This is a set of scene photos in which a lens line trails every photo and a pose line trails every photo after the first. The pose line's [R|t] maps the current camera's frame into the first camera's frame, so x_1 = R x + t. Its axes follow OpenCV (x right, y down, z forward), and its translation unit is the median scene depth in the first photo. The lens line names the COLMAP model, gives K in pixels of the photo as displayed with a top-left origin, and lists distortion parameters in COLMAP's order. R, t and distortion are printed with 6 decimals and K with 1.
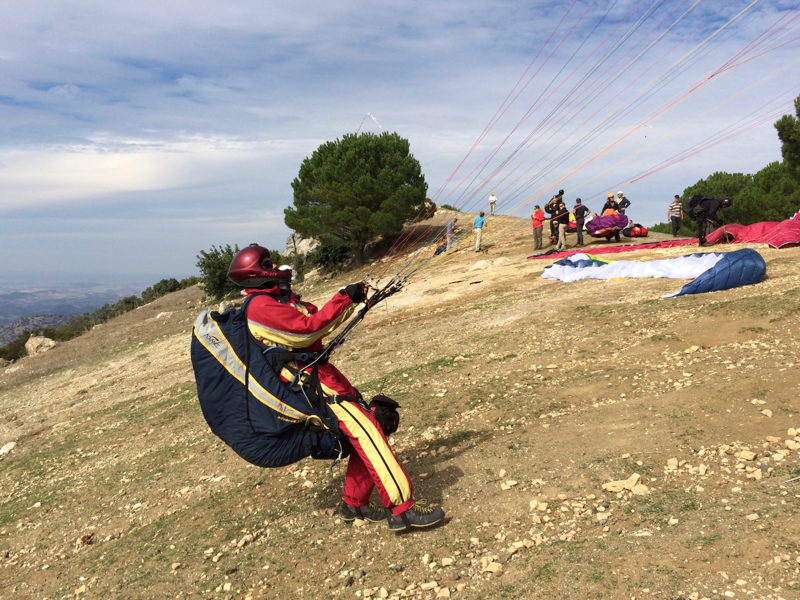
lens RADIAL K [[736.3, 0, 402.8], [0, 736.3, 313.3], [0, 0, 1]] dist [0.103346, -0.161650]
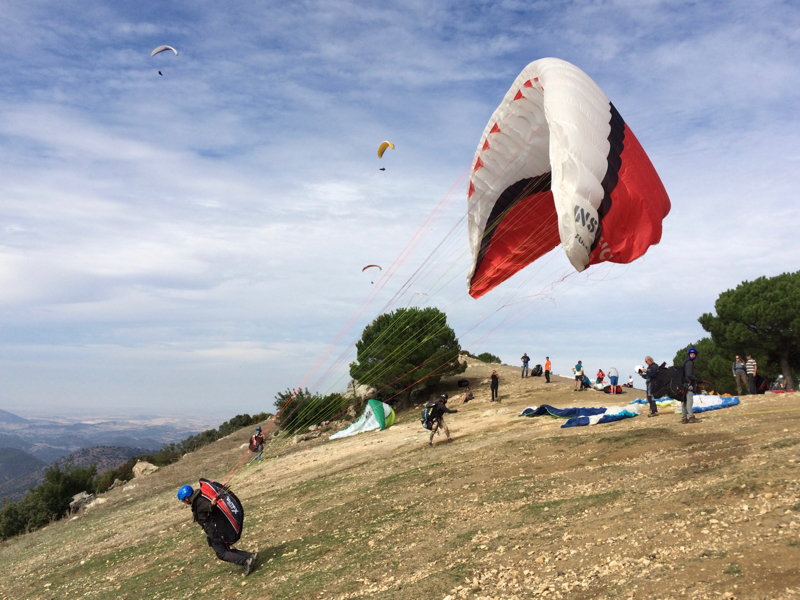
lens RADIAL K [[736.3, 0, 402.8], [0, 736.3, 313.3], [0, 0, 1]] dist [0.103346, -0.161650]
pose [[0.997403, 0.012311, -0.070962, 0.023348], [-0.025159, 0.982767, -0.183128, 0.006735], [0.067485, 0.184438, 0.980525, -0.277320]]
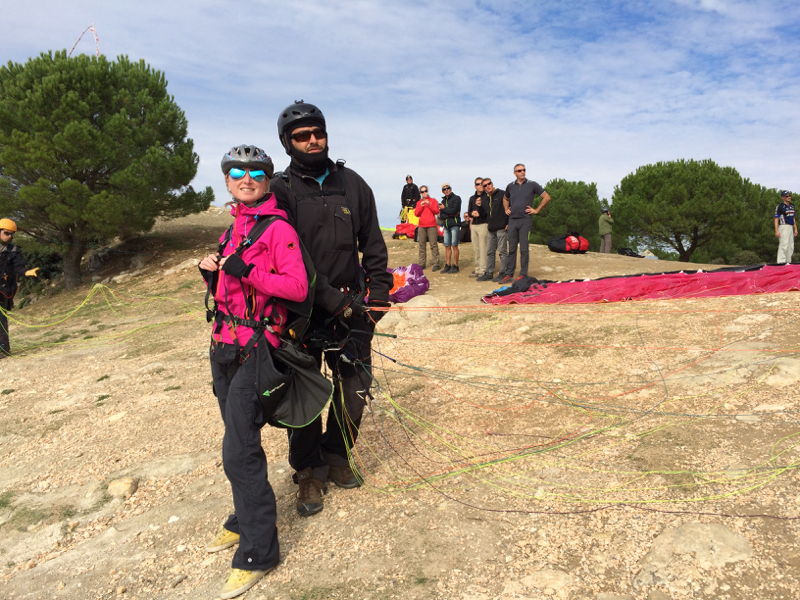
lens RADIAL K [[674.8, 0, 395.0], [0, 674.8, 323.8], [0, 0, 1]] dist [0.096098, -0.153516]
pose [[0.949133, -0.002277, 0.314868, 0.009723], [0.000438, 0.999982, 0.005911, -0.038564], [-0.314876, -0.005473, 0.949117, 0.412414]]
